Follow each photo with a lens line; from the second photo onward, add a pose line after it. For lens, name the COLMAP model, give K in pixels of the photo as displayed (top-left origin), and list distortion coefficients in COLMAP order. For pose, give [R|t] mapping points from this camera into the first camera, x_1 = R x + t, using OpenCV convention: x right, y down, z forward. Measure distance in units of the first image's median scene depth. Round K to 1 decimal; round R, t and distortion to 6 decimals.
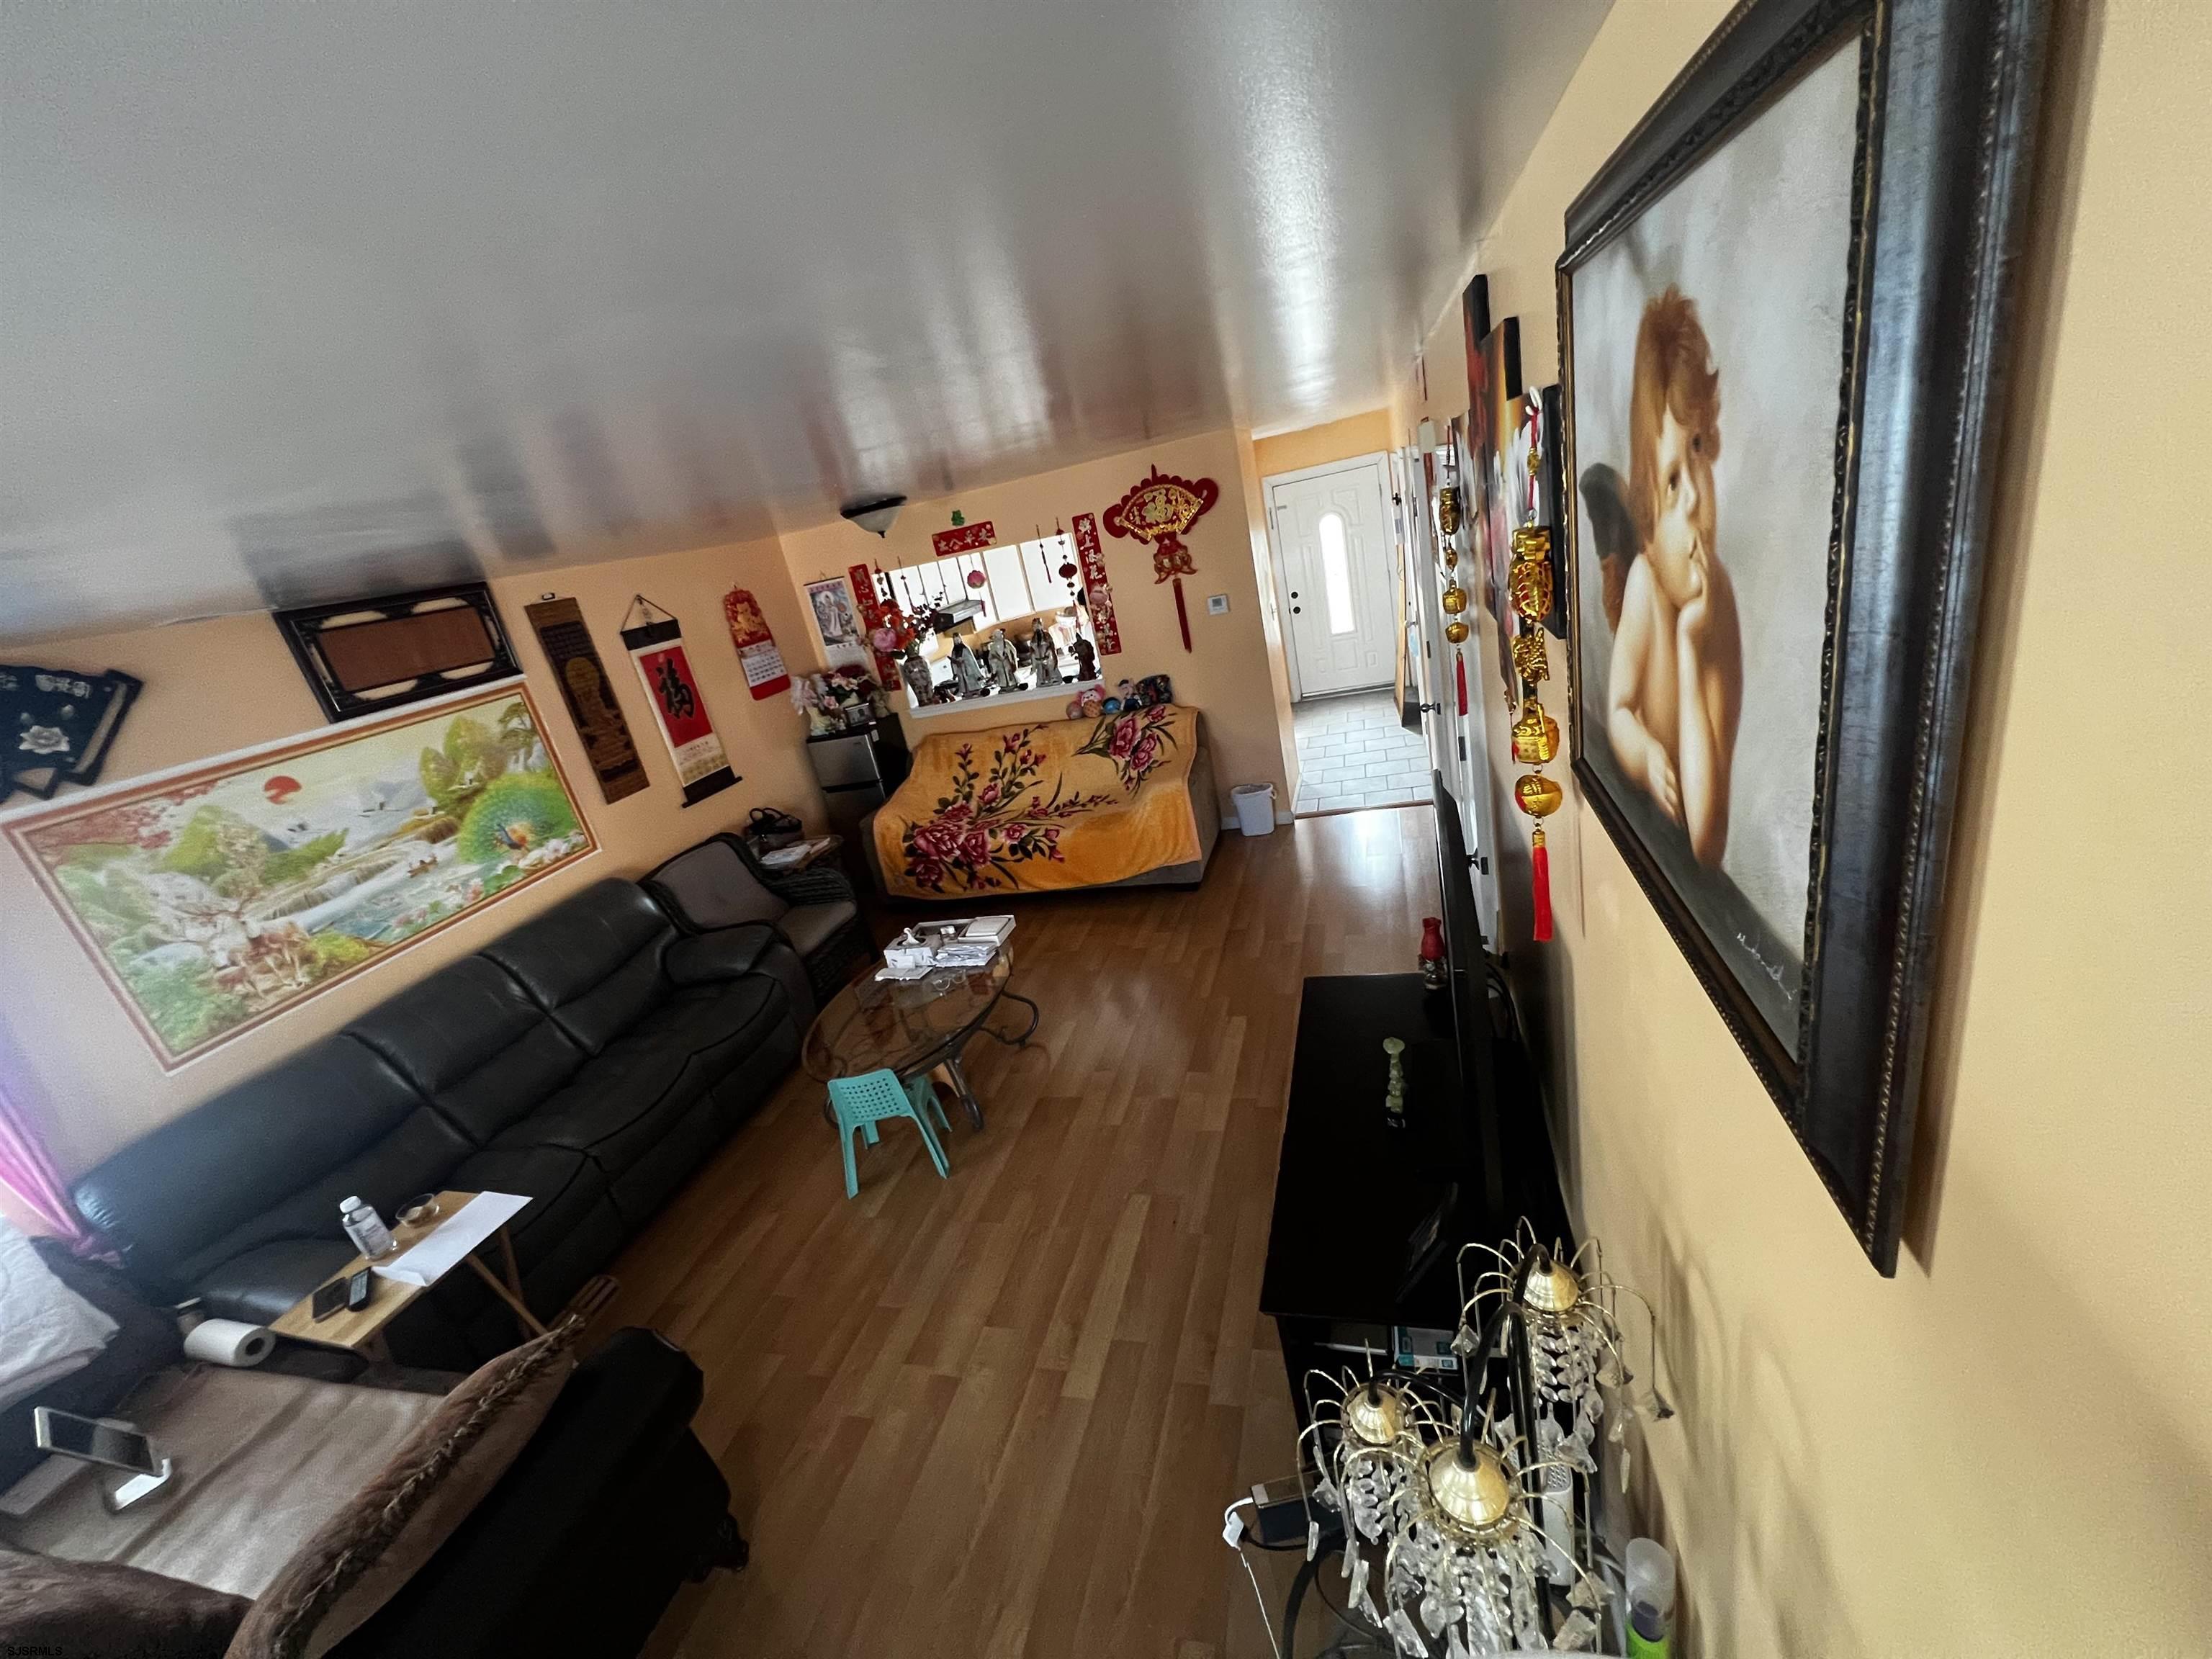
lens RADIAL K [[891.0, 0, 1106.3], [0, 891.0, 835.4], [0, 0, 1]] dist [-0.011462, 0.000007]
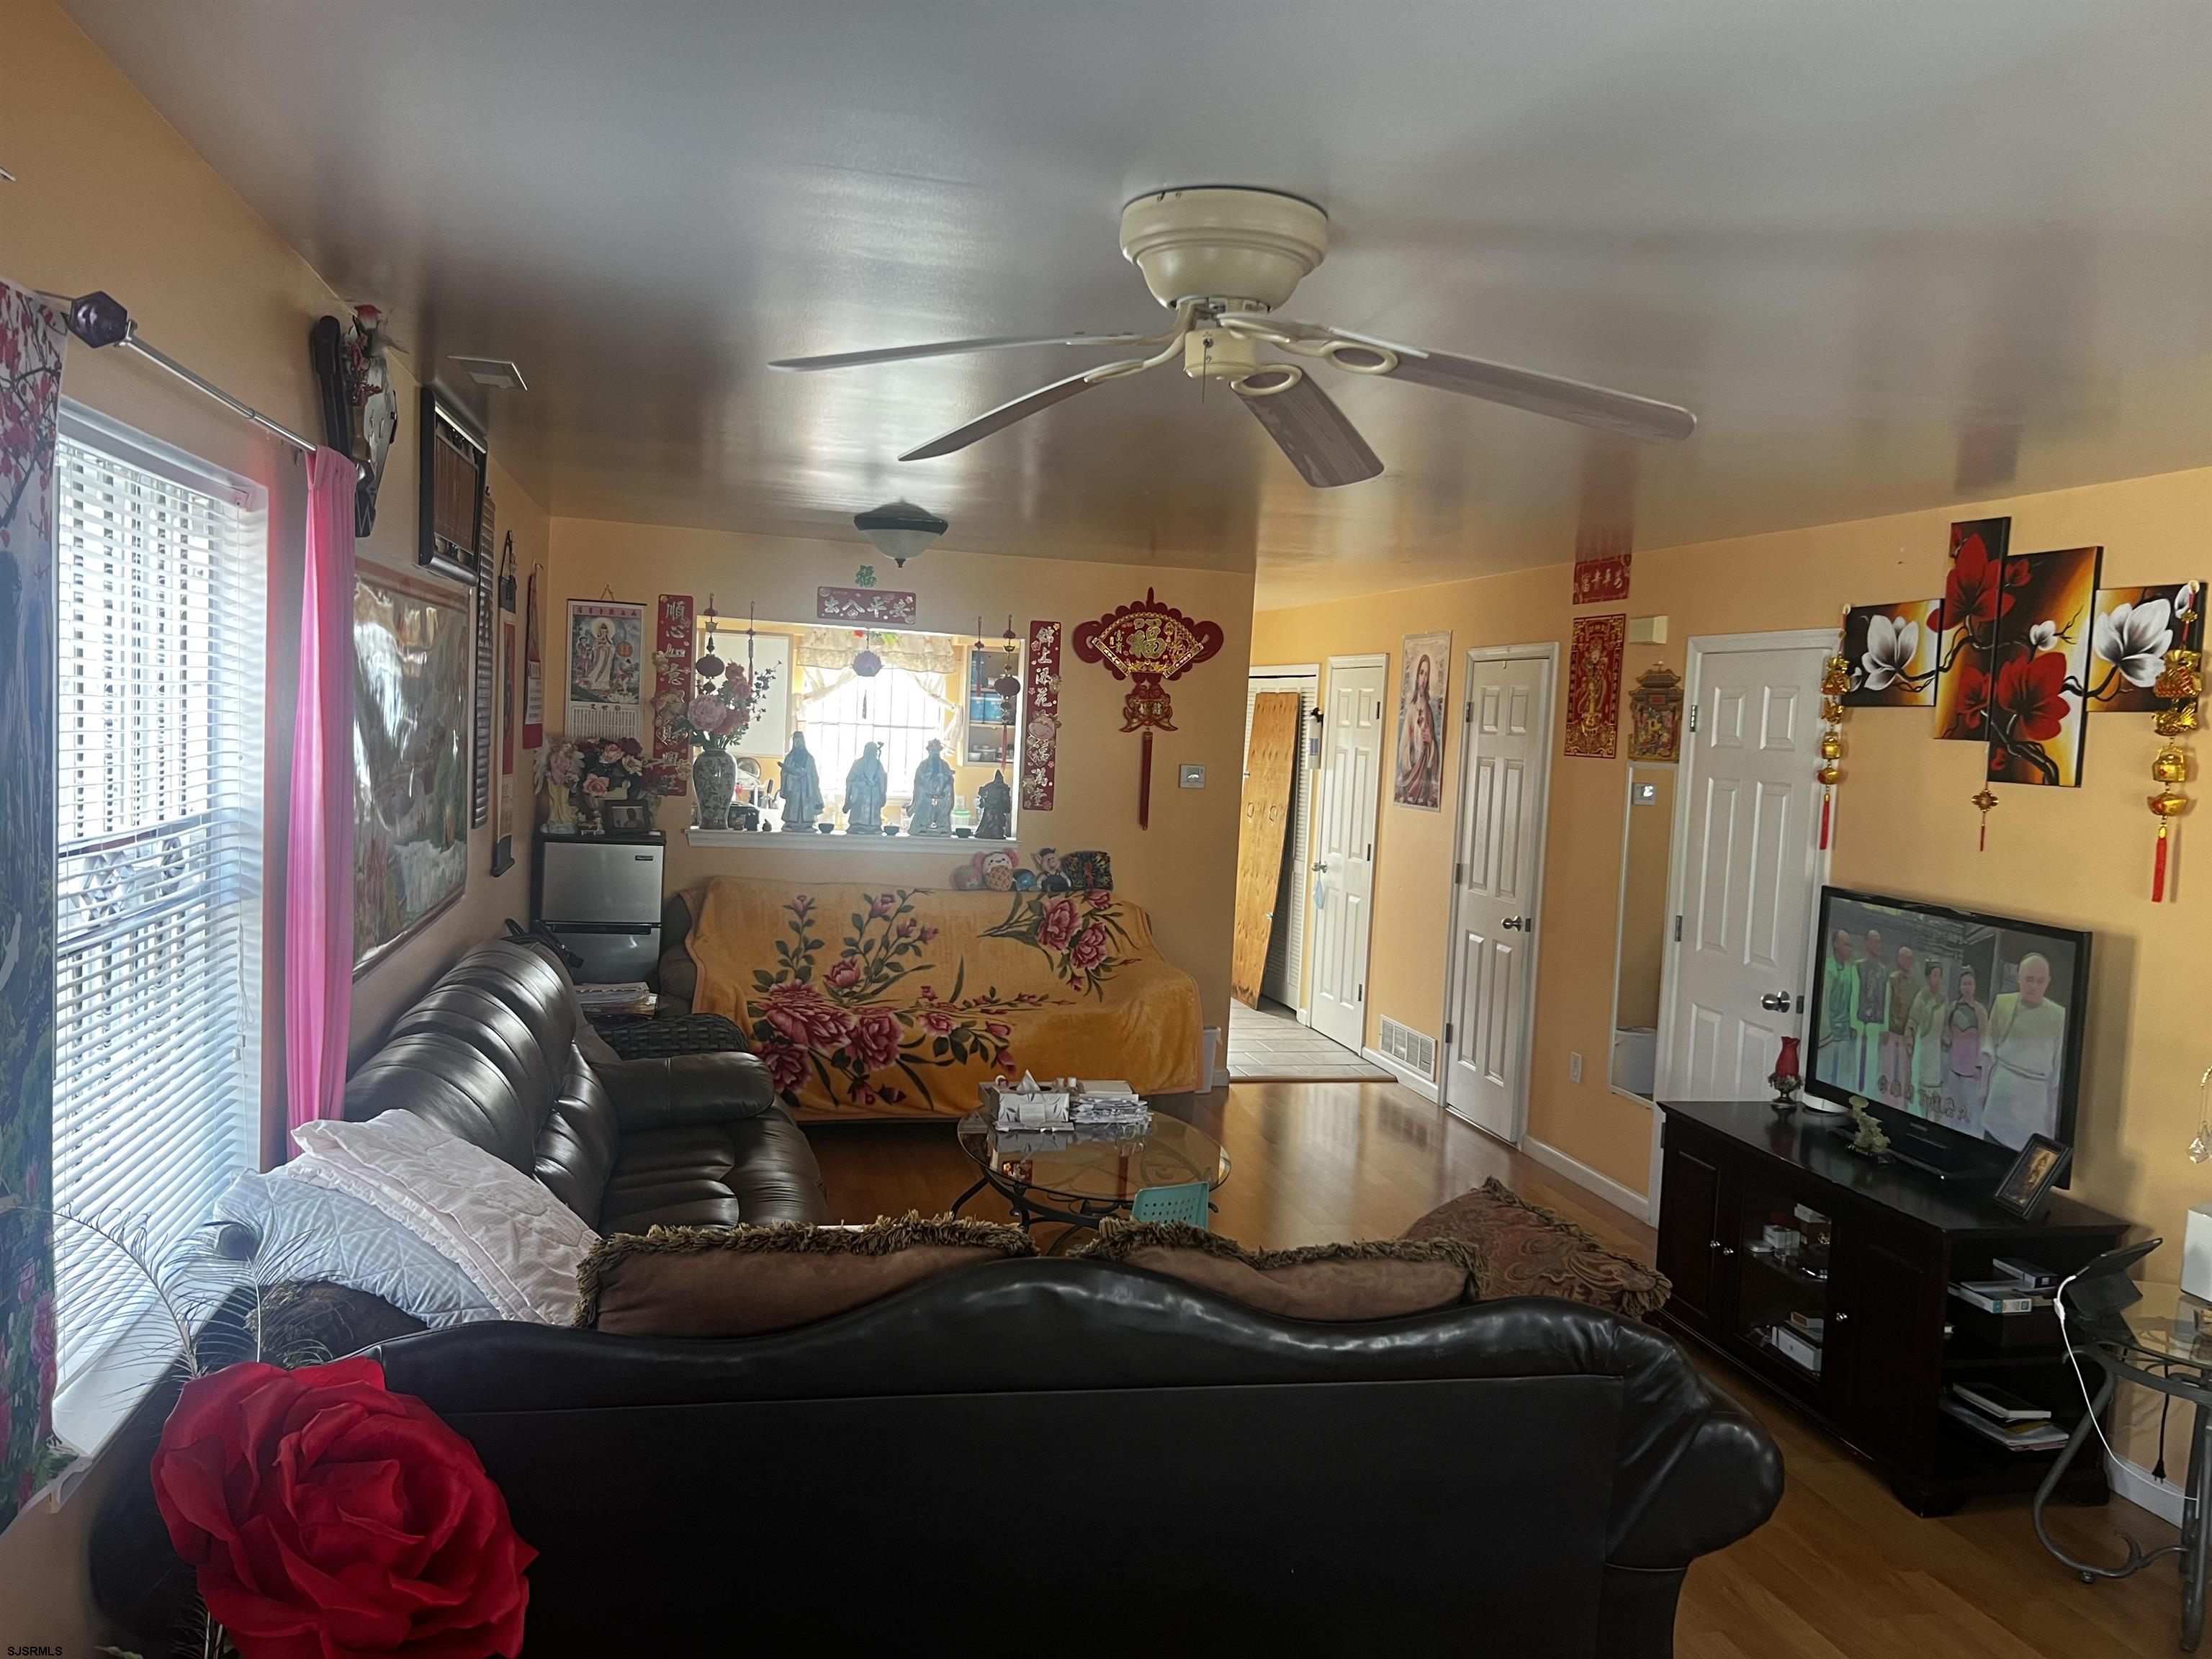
lens RADIAL K [[1643.1, 0, 1102.3], [0, 1643.1, 830.3], [0, 0, 1]] dist [0.077116, 0.000647]
pose [[0.843799, 0.218770, 0.490043, -0.611109], [-0.051830, 0.942089, -0.331333, 0.253420], [-0.534150, 0.254180, 0.806273, -0.090338]]
